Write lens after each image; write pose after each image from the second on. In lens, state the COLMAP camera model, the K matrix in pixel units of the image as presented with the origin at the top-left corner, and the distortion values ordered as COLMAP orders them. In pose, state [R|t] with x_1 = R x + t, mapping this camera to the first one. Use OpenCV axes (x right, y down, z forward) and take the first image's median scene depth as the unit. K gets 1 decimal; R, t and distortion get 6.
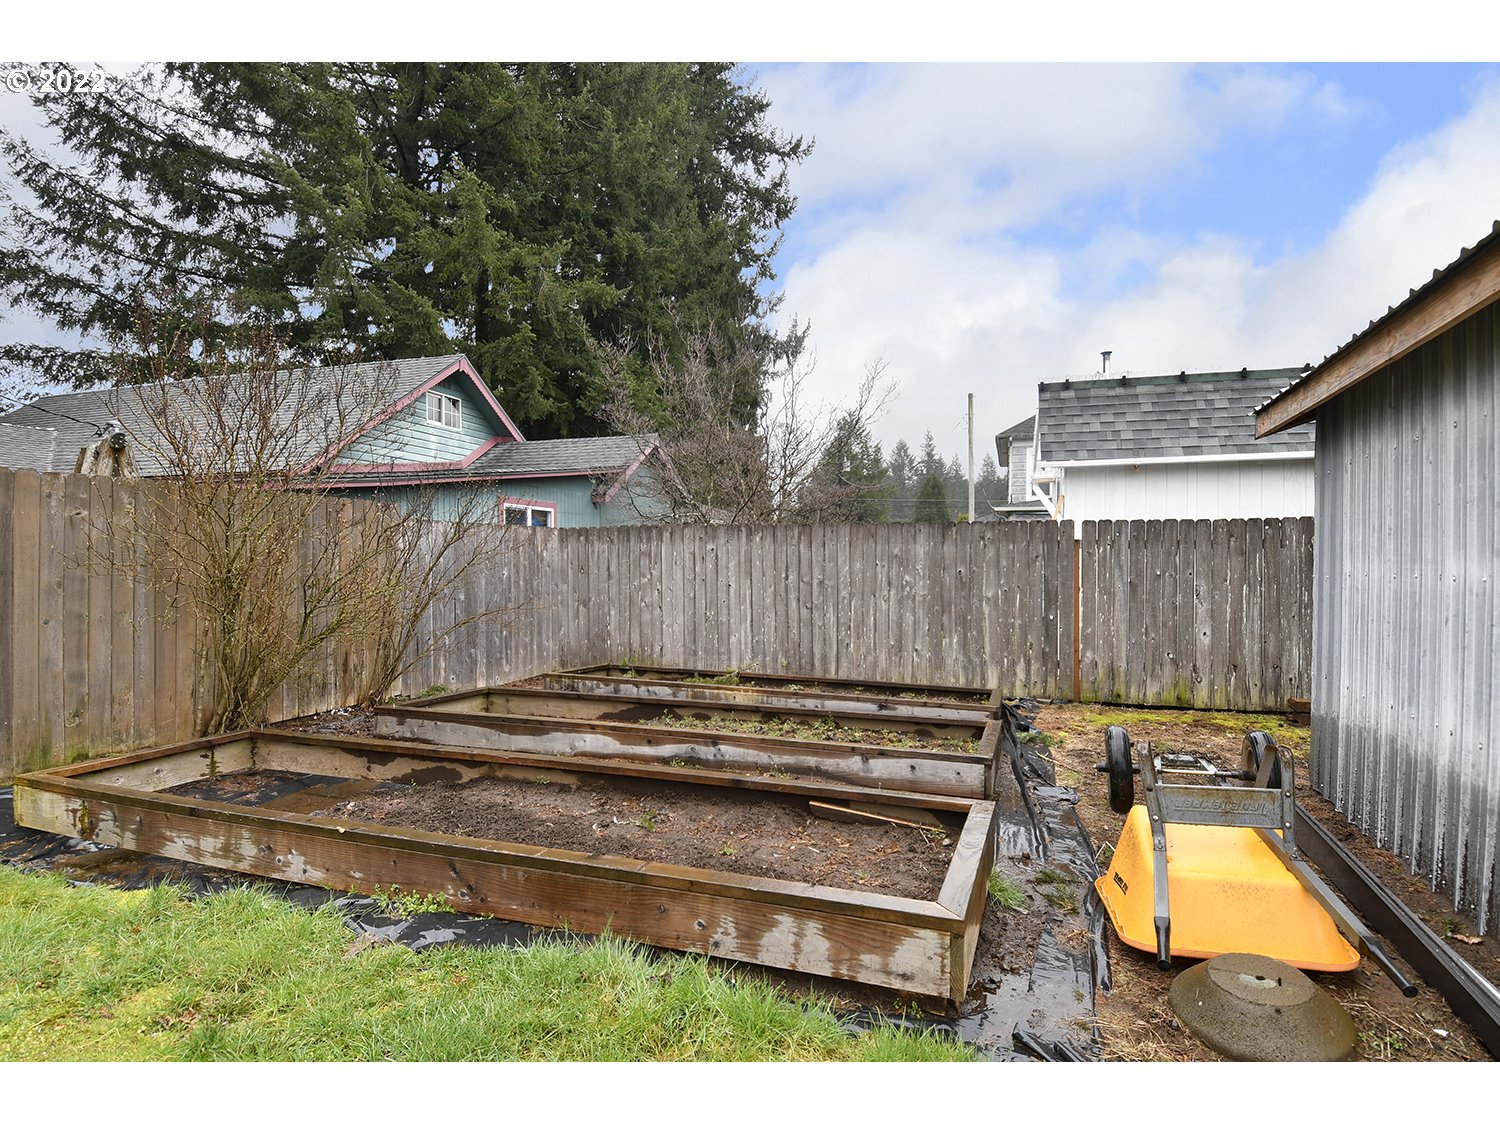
lens RADIAL K [[794.3, 0, 745.1], [0, 794.3, 565.0], [0, 0, 1]] dist [0.019728, -0.015446]
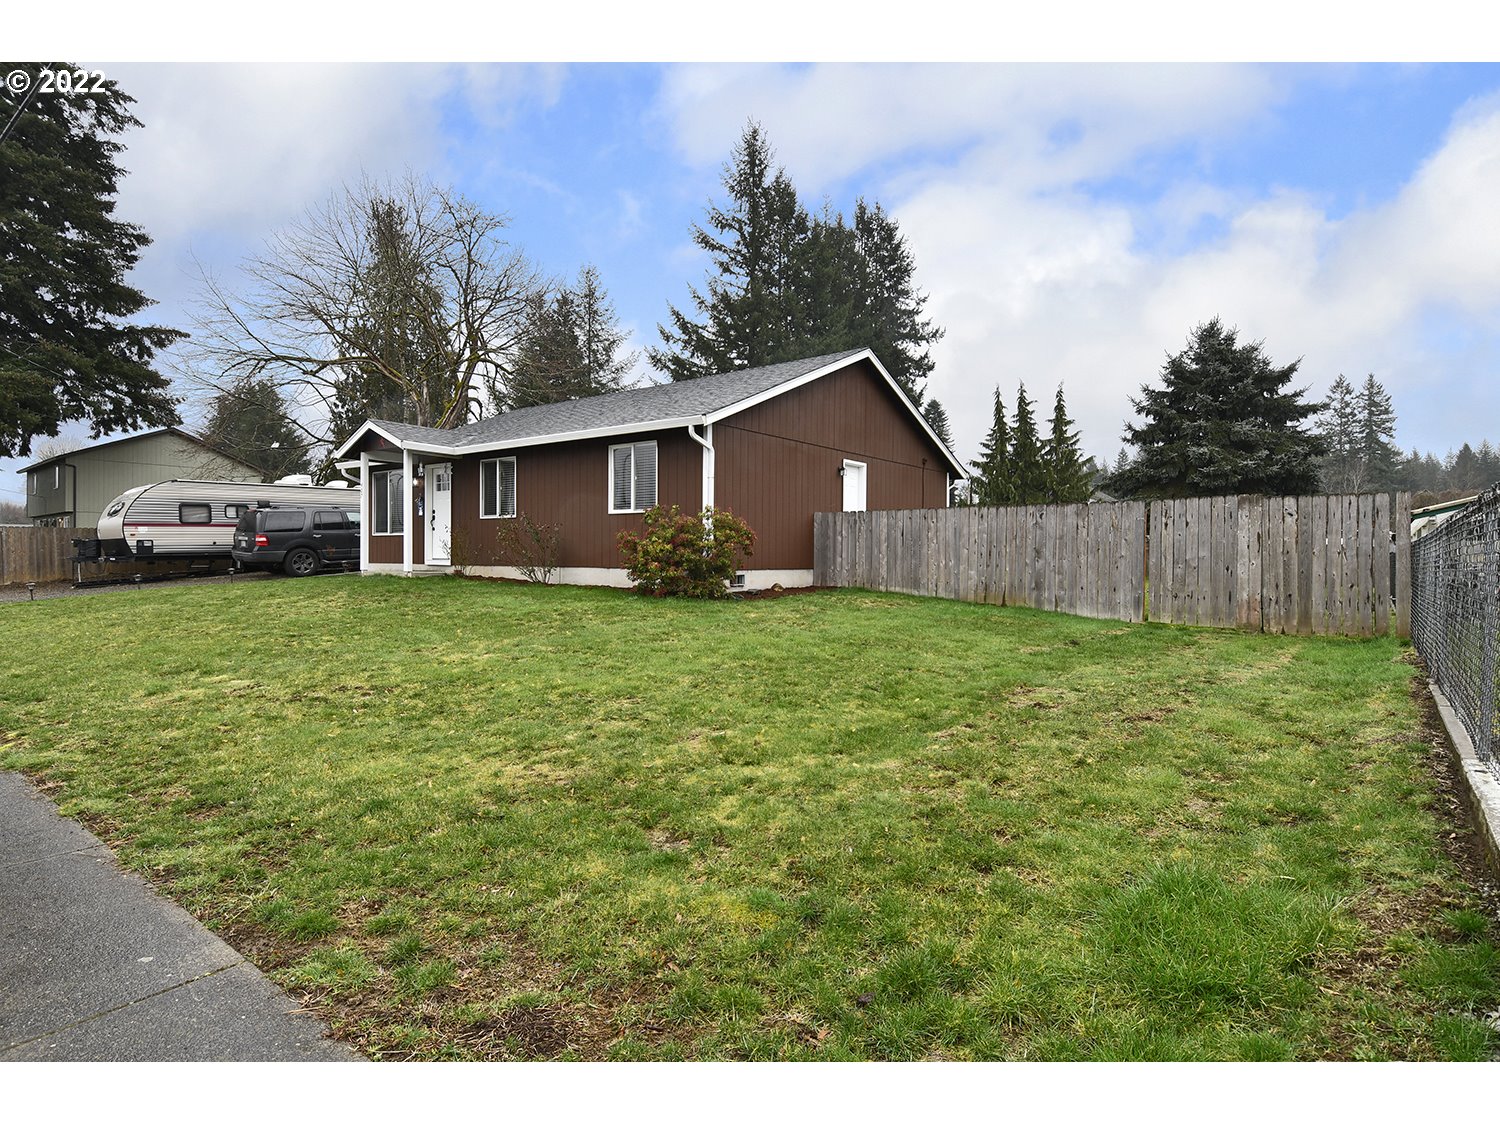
lens RADIAL K [[794.3, 0, 749.9], [0, 794.3, 560.4], [0, 0, 1]] dist [0.019728, -0.015446]
pose [[0.942756, 0.001416, -0.333481, 0.282621], [-0.003398, 0.999980, -0.005359, 0.020190], [0.333466, 0.006186, 0.942742, -0.924889]]
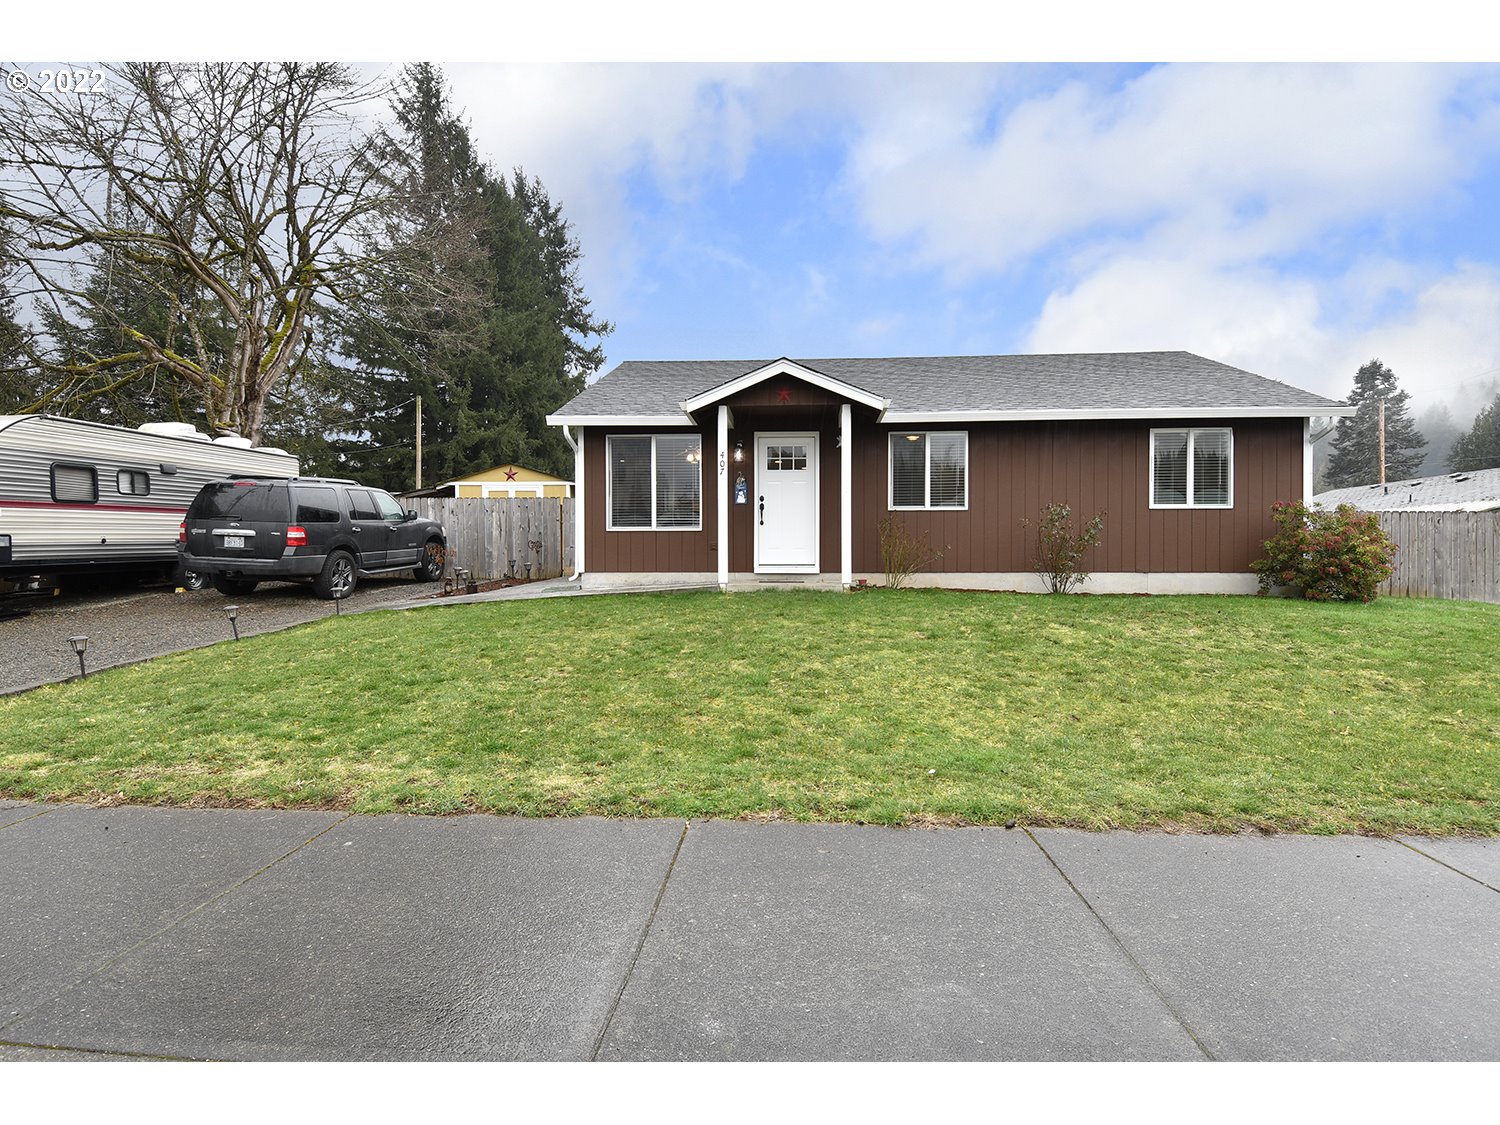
lens RADIAL K [[794.3, 0, 750.7], [0, 794.3, 567.4], [0, 0, 1]] dist [0.019728, -0.015446]
pose [[0.966692, -0.011652, 0.255678, -0.089502], [0.010033, 0.999921, 0.007636, 0.016438], [-0.255747, -0.004817, 0.966732, -0.871212]]
